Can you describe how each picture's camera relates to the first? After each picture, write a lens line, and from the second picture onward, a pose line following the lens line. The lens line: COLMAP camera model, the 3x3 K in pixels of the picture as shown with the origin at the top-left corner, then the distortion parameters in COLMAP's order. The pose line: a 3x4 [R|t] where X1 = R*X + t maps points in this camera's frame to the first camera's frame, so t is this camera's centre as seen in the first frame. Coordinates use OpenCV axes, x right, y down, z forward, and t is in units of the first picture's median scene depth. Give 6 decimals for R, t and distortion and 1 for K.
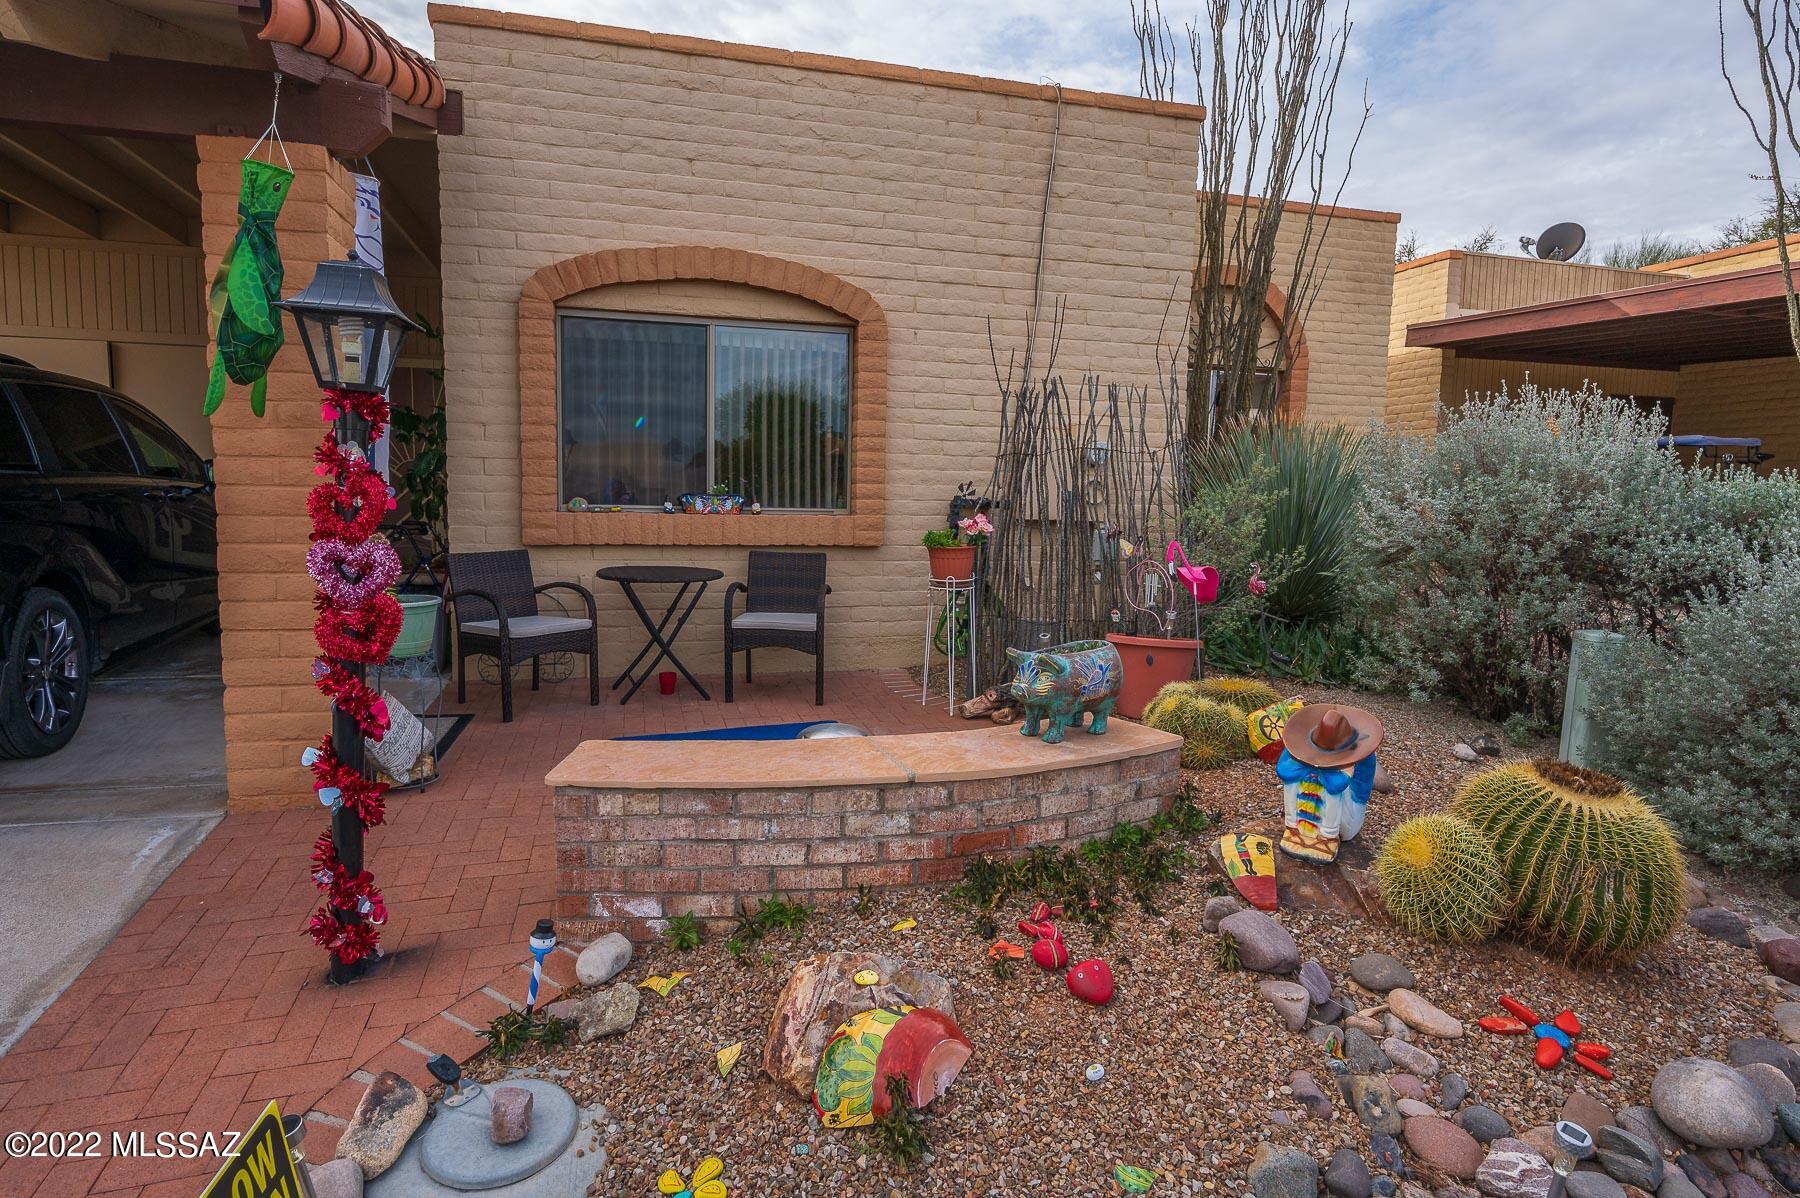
lens RADIAL K [[971.0, 0, 897.9], [0, 971.0, 589.1], [0, 0, 1]] dist [-0.002612, -0.000782]
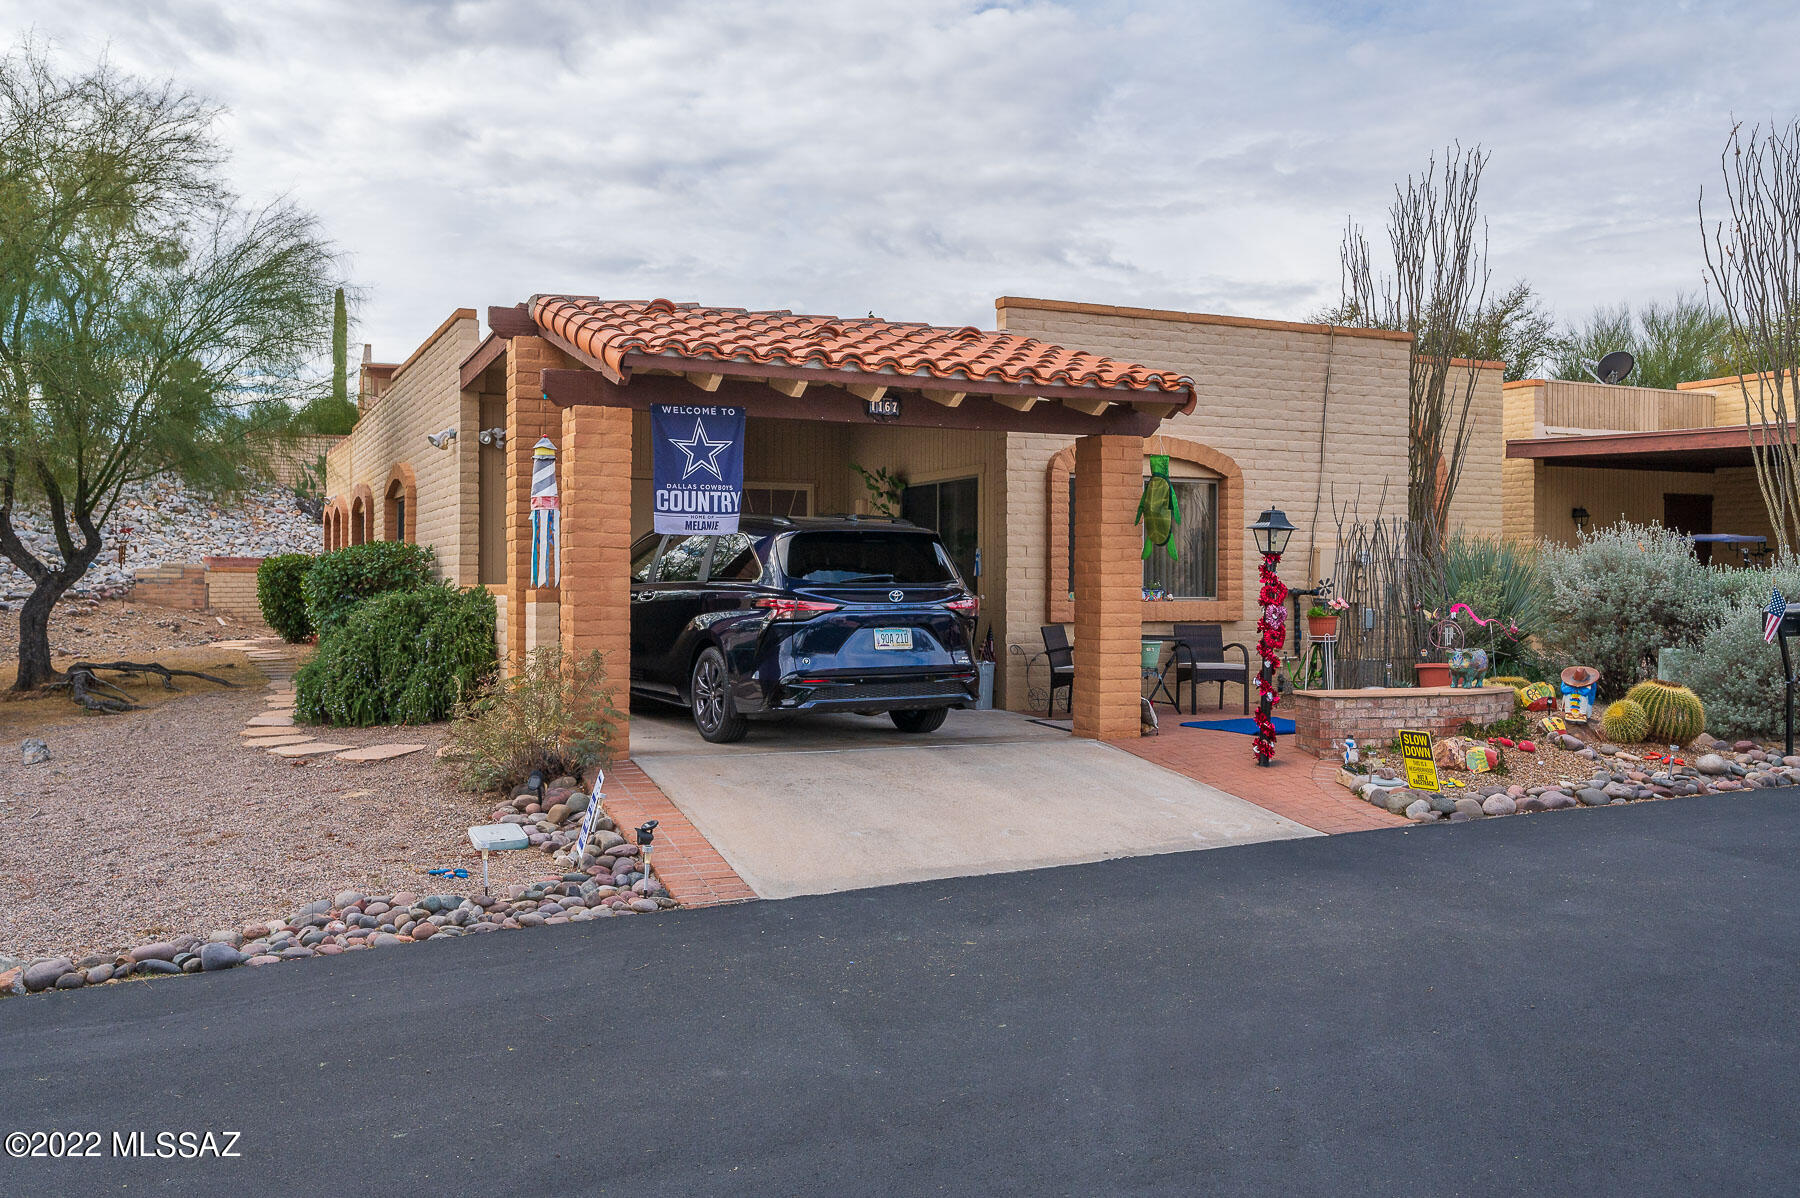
lens RADIAL K [[1556.3, 0, 880.7], [0, 1556.3, 589.0], [0, 0, 1]] dist [-0.012629, -0.002137]
pose [[0.987079, -0.015829, 0.159451, -1.049440], [0.030968, 0.995192, -0.092914, 0.125528], [-0.157214, 0.096652, 0.982824, -1.431833]]
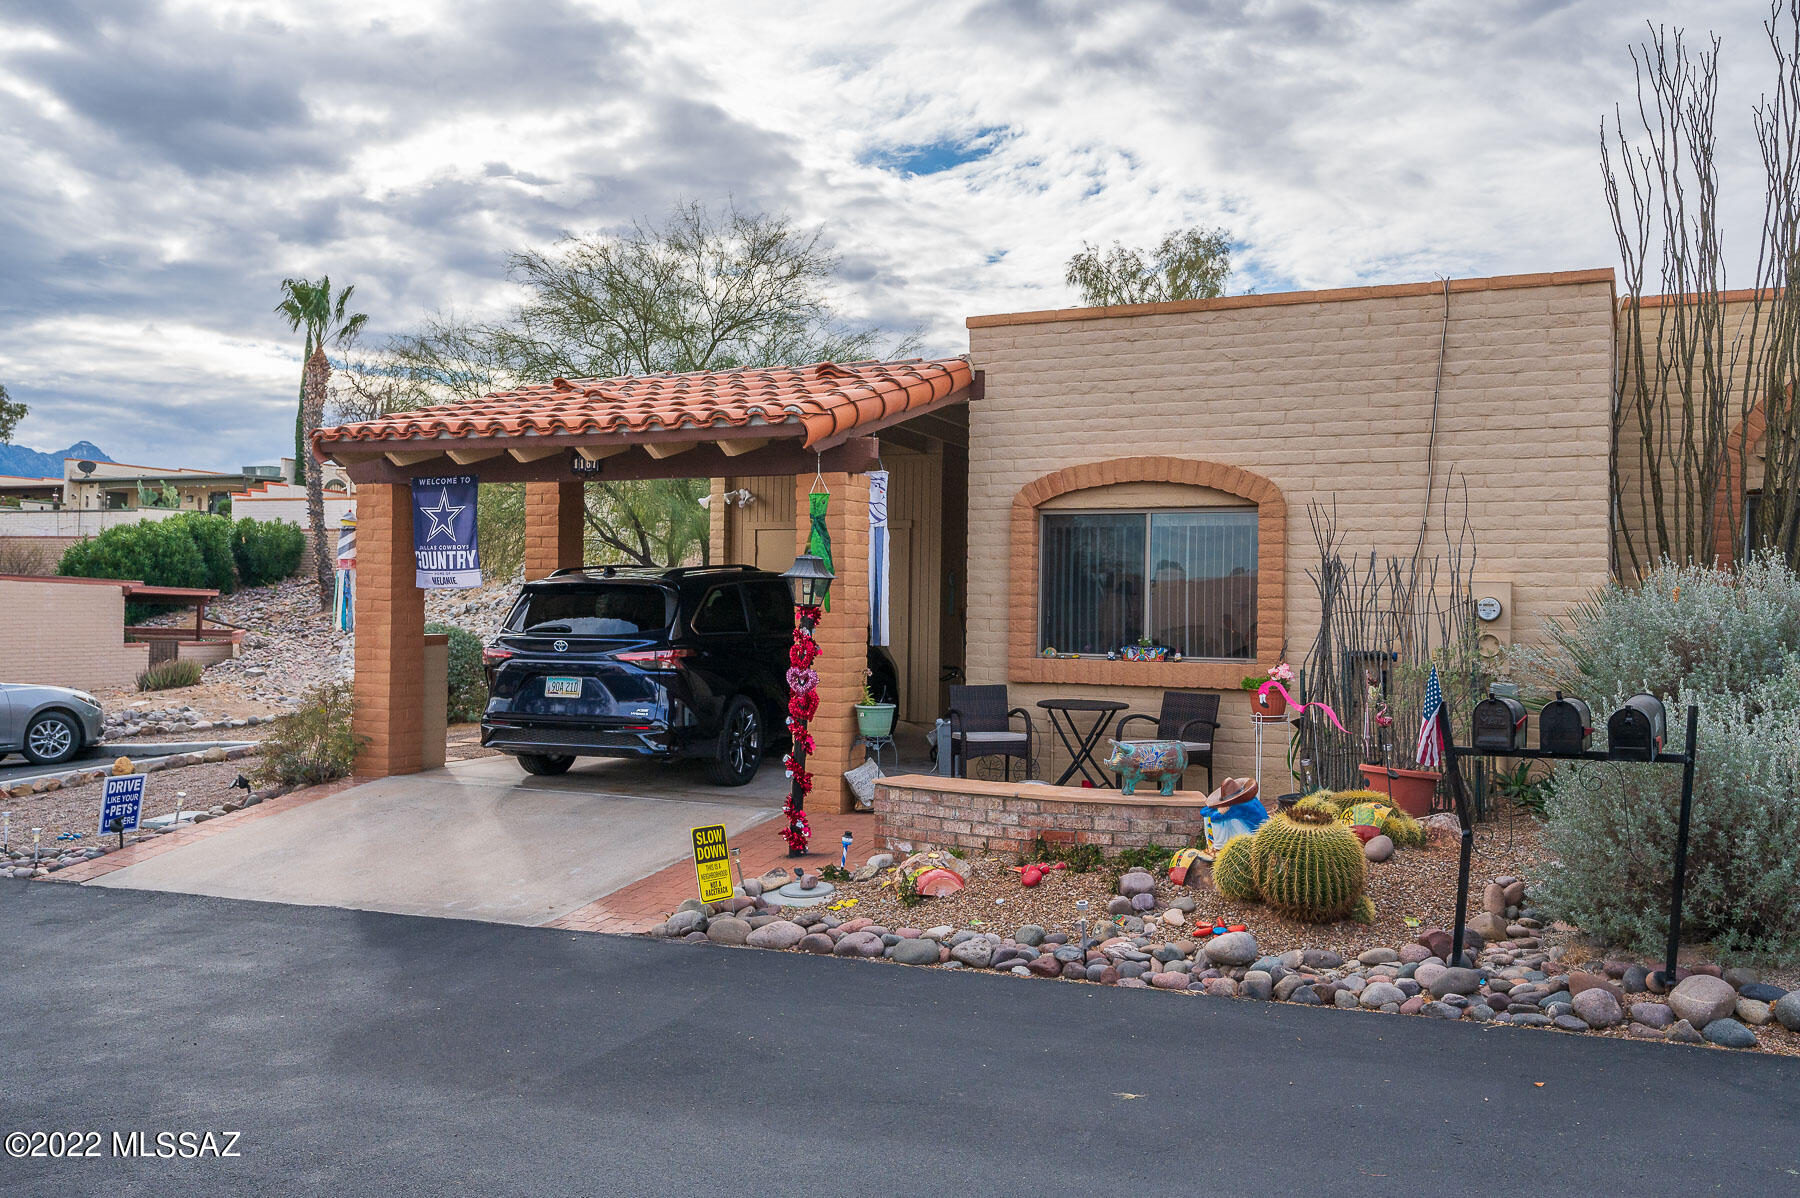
lens RADIAL K [[1556.3, 0, 880.7], [0, 1556.3, 589.0], [0, 0, 1]] dist [-0.012629, -0.002137]
pose [[0.752293, -0.016151, -0.658631, 0.922831], [-0.065433, 0.992925, -0.099086, 0.054108], [0.655571, 0.117638, 0.745914, -0.772126]]
